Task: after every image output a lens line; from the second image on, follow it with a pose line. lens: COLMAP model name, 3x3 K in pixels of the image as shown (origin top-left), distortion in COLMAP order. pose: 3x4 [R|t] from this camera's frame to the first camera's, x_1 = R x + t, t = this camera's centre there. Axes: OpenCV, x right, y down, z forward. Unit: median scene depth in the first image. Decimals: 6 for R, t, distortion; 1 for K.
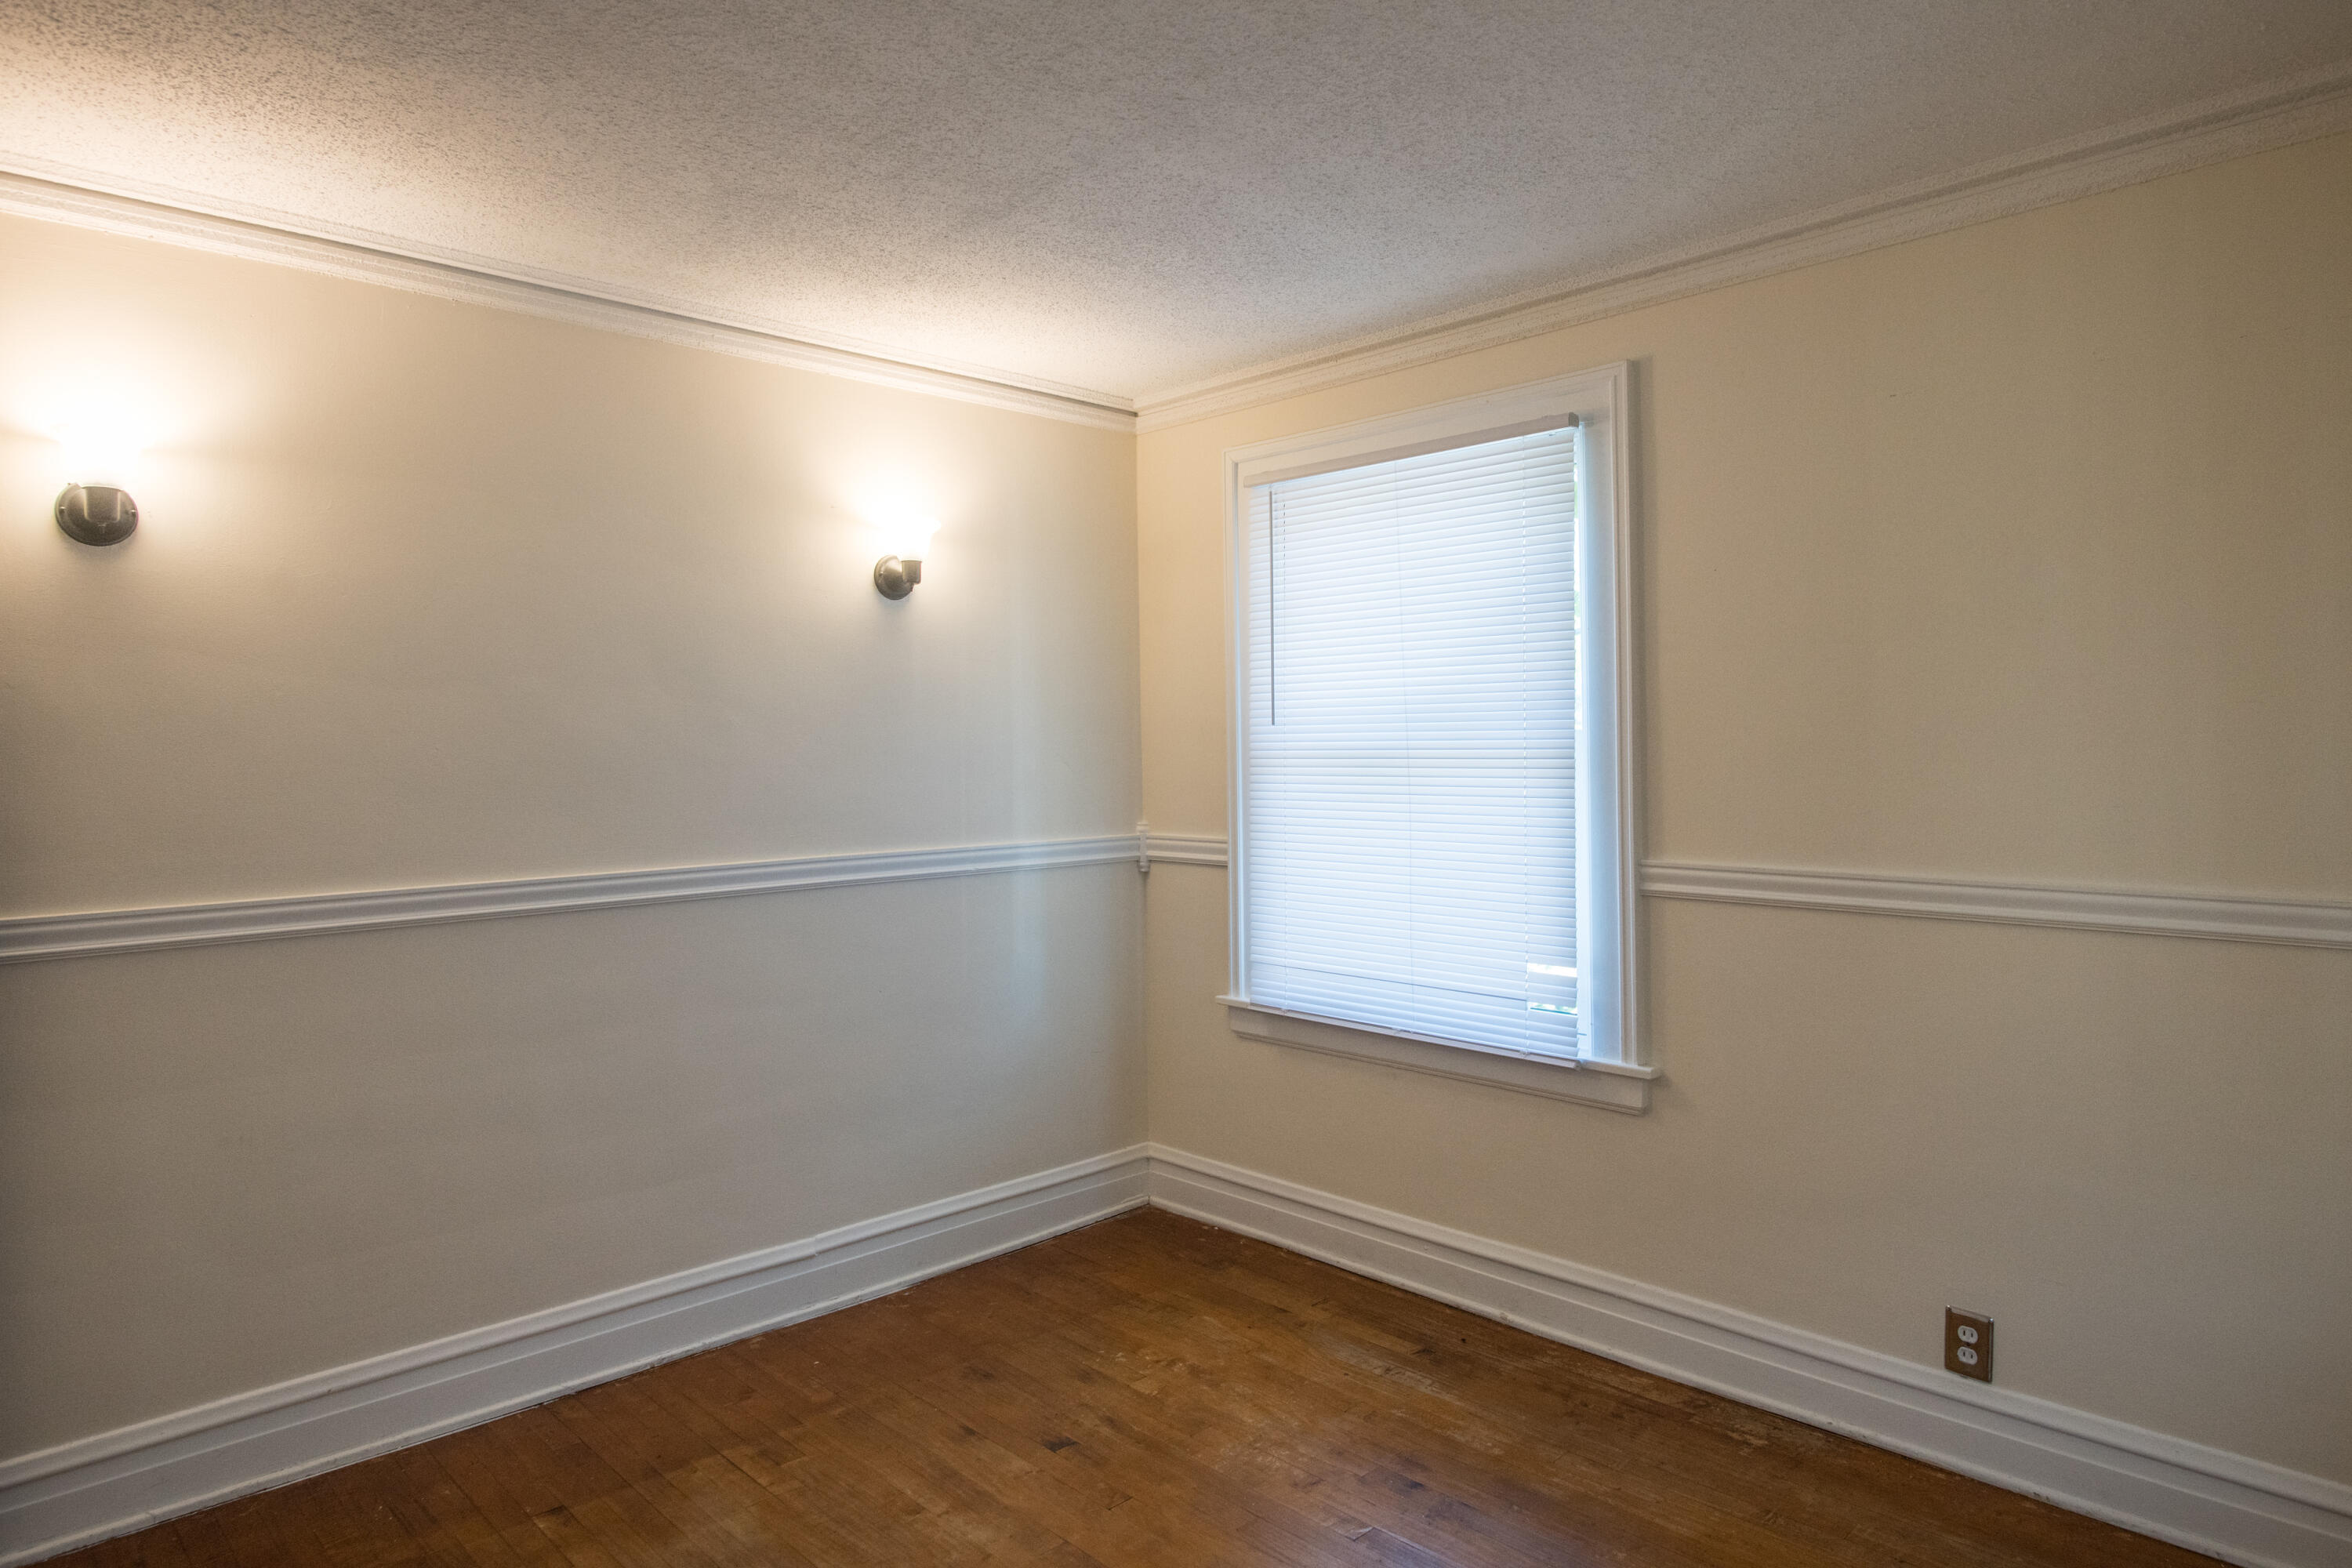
lens RADIAL K [[1394.9, 0, 1177.7], [0, 1394.9, 743.1], [0, 0, 1]] dist [0.001593, 0.000465]
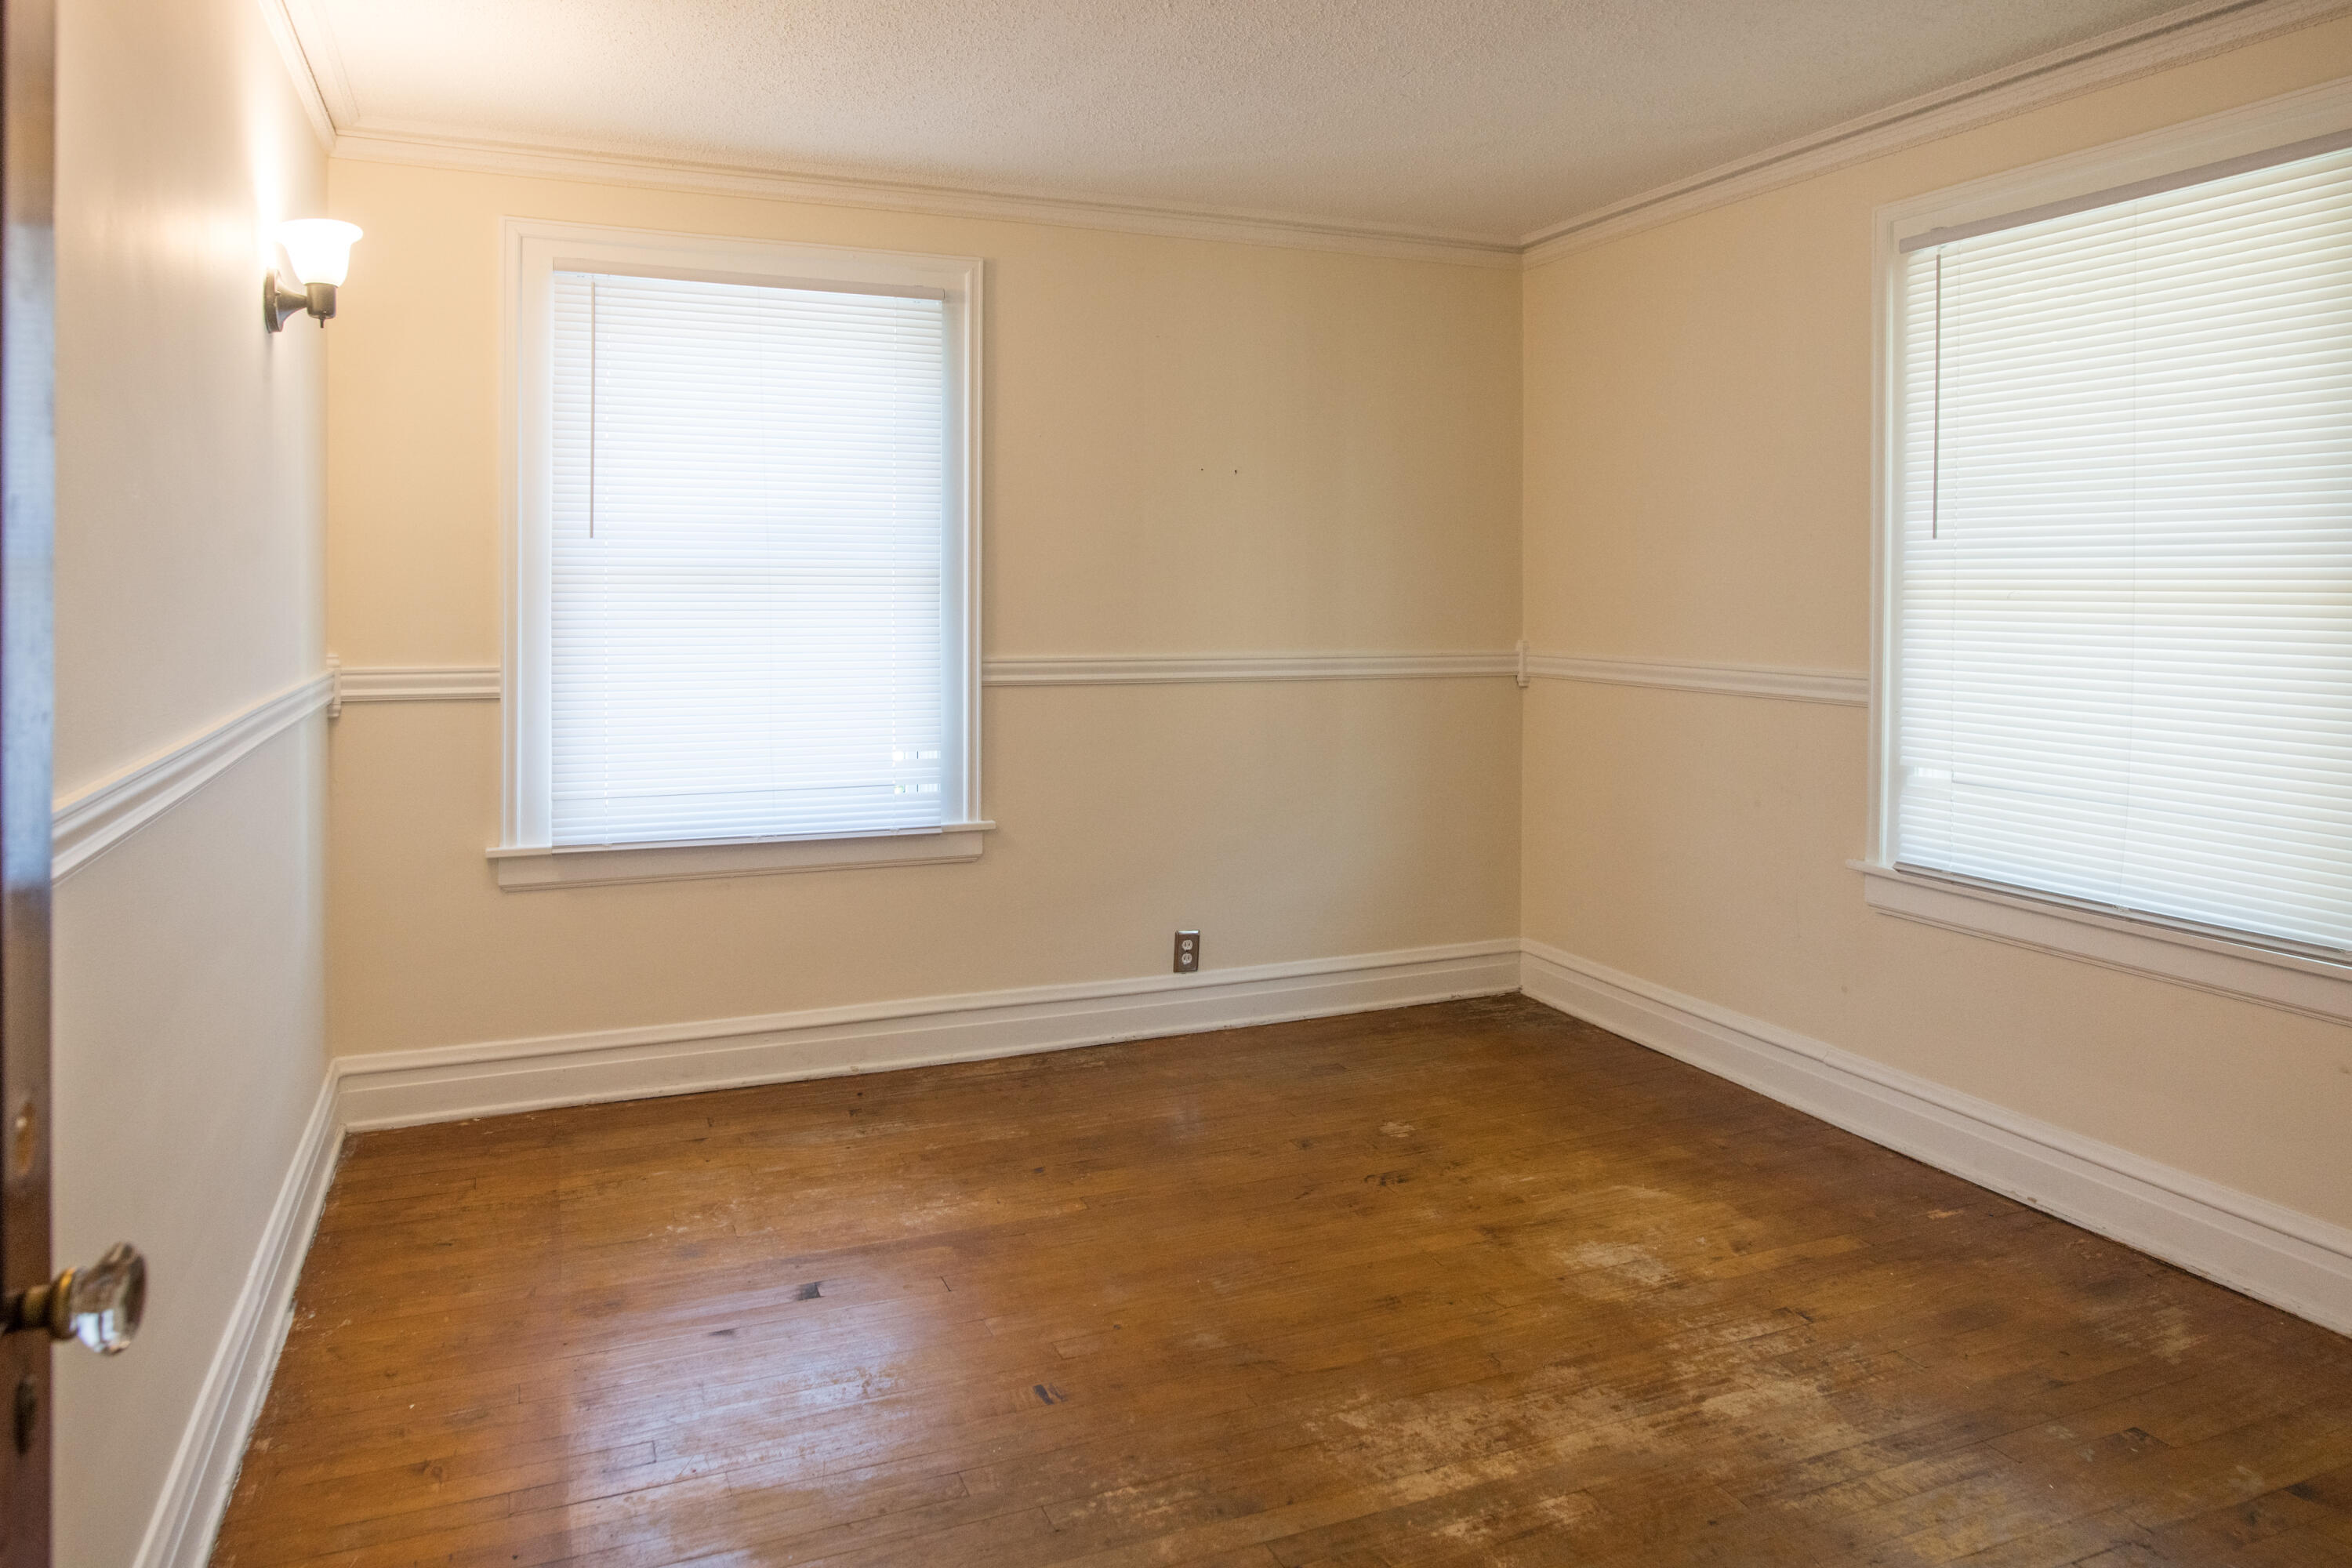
lens RADIAL K [[1395.6, 0, 1046.1], [0, 1395.6, 605.6], [0, 0, 1]] dist [0.003111, -0.000208]
pose [[0.411519, -0.004552, 0.911390, -0.781410], [-0.011347, 0.999884, 0.010117, 0.022718], [-0.911331, -0.014505, 0.411419, 0.422795]]
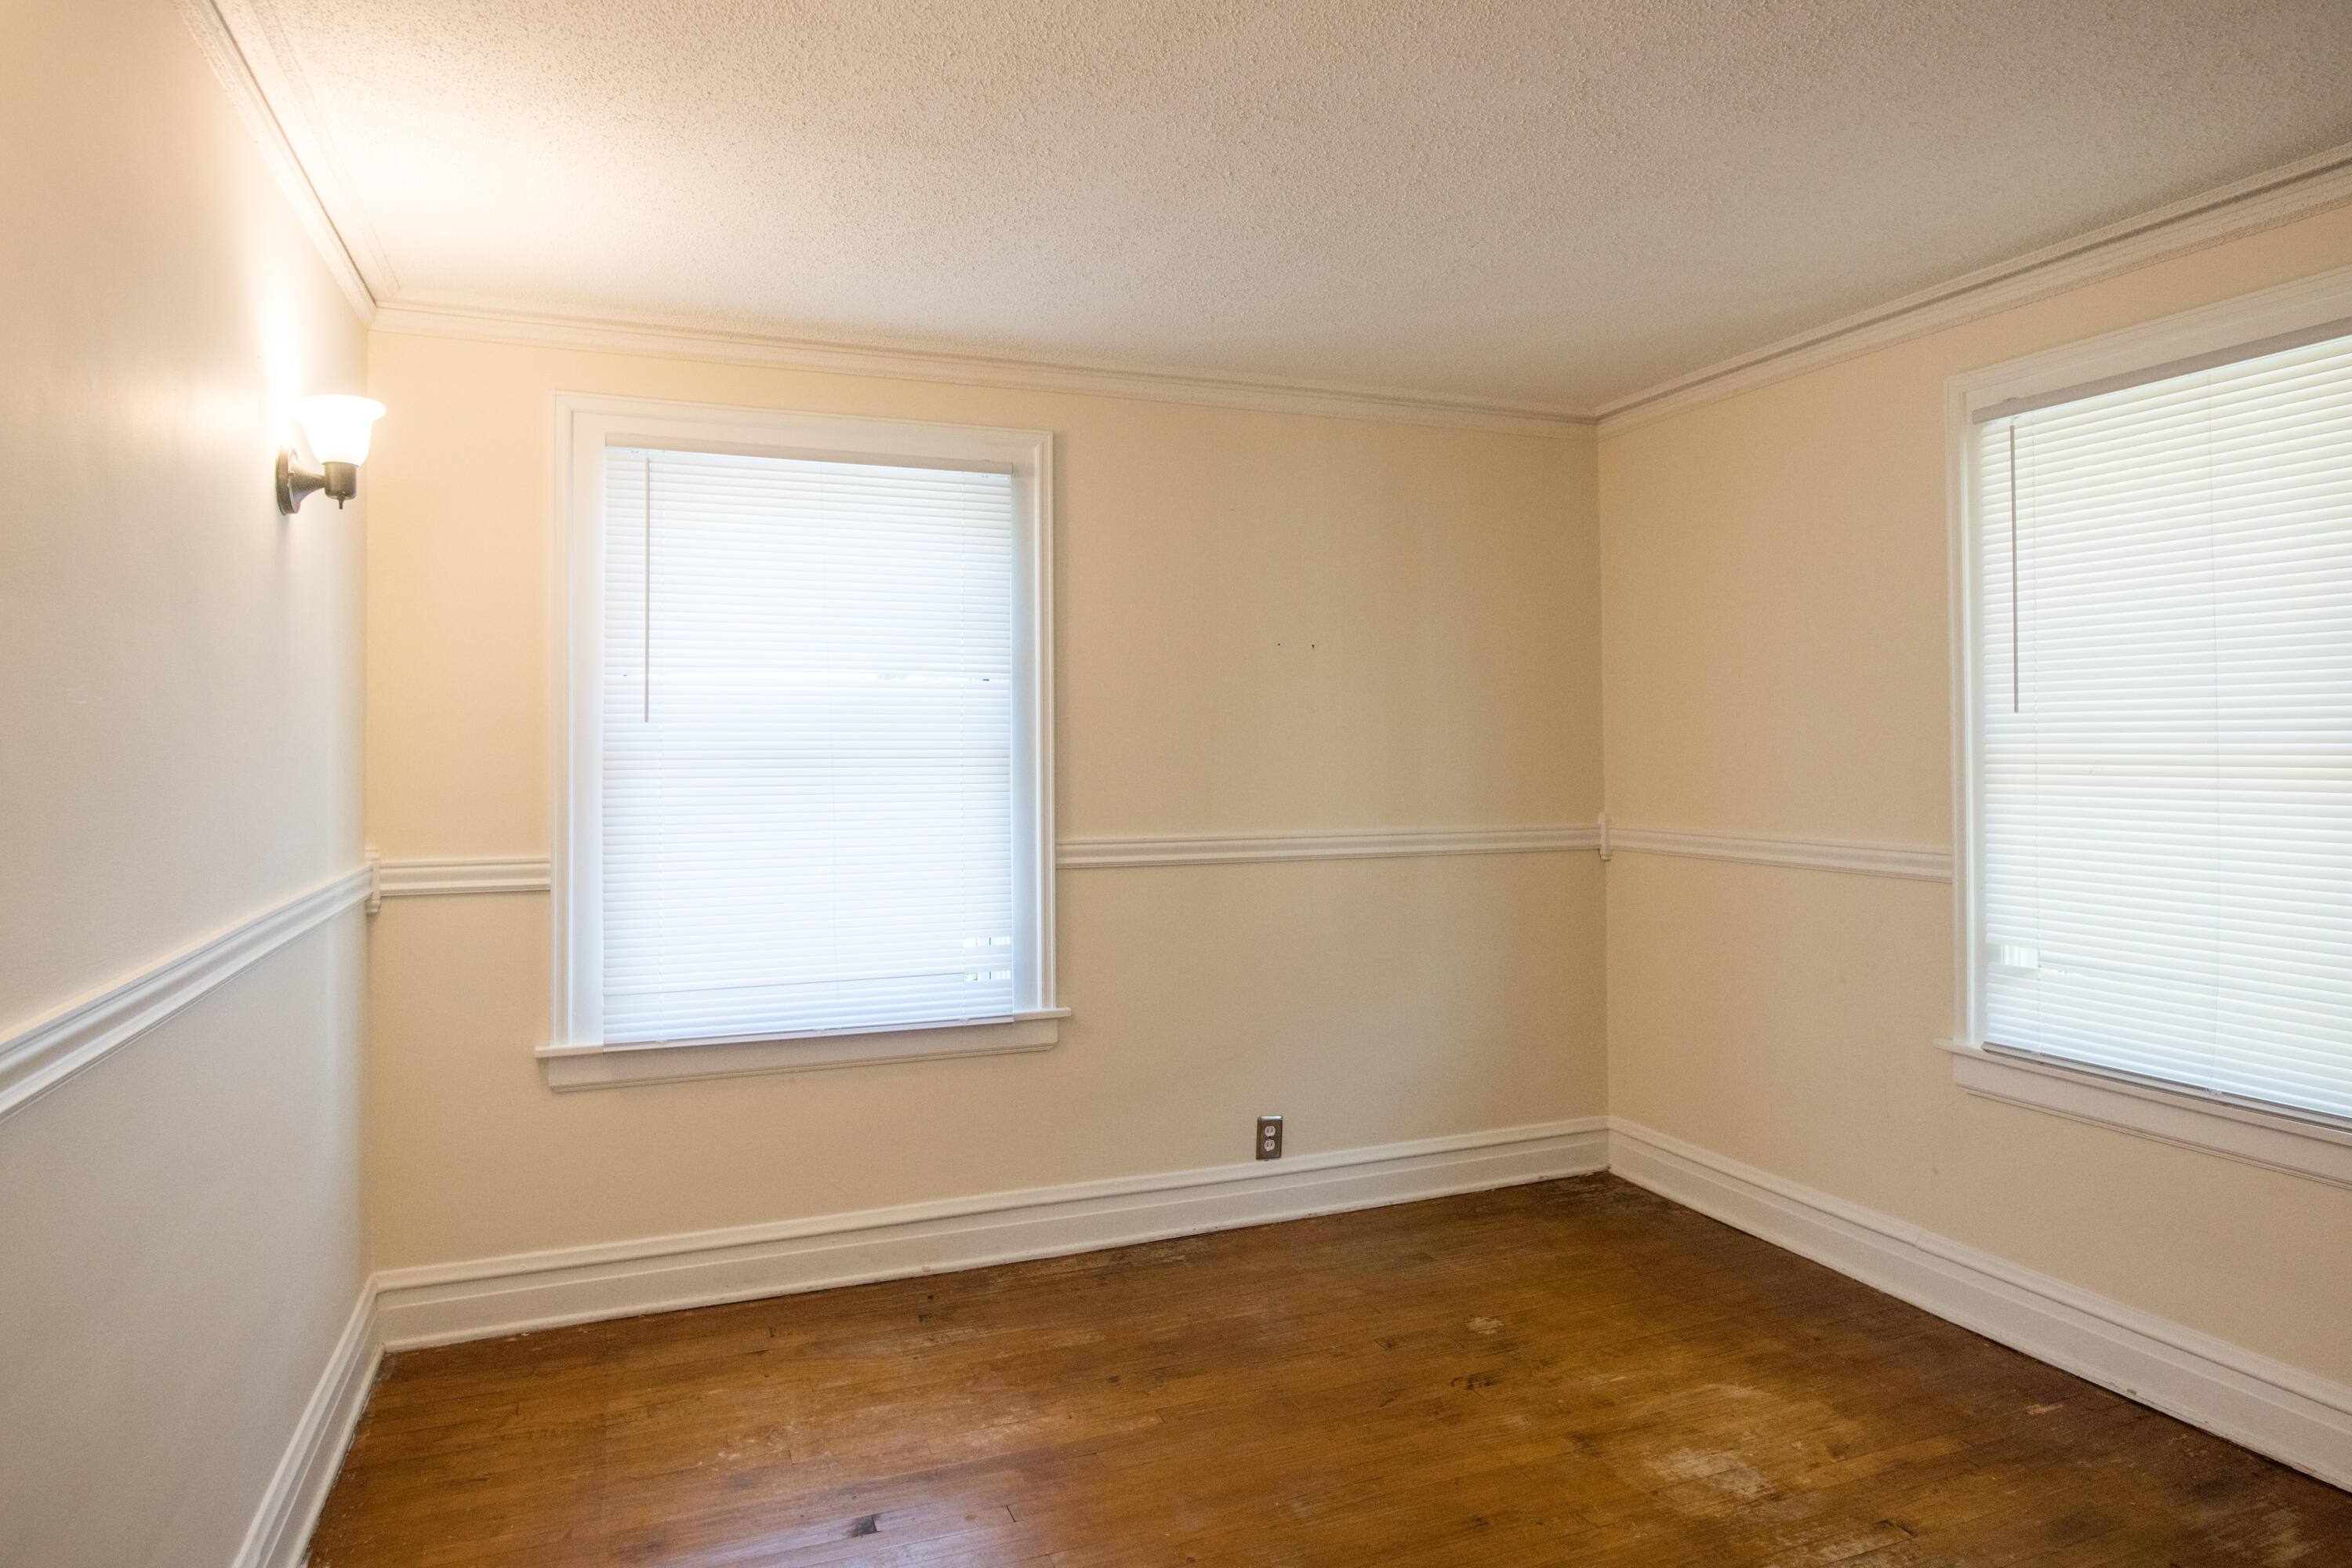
lens RADIAL K [[1394.9, 0, 1177.7], [0, 1394.9, 743.1], [0, 0, 1]] dist [0.001593, 0.000465]
pose [[0.382666, 0.011913, 0.923810, -0.750084], [-0.000096, 0.999917, -0.012855, 0.014208], [-0.923887, 0.004830, 0.382635, 0.424184]]
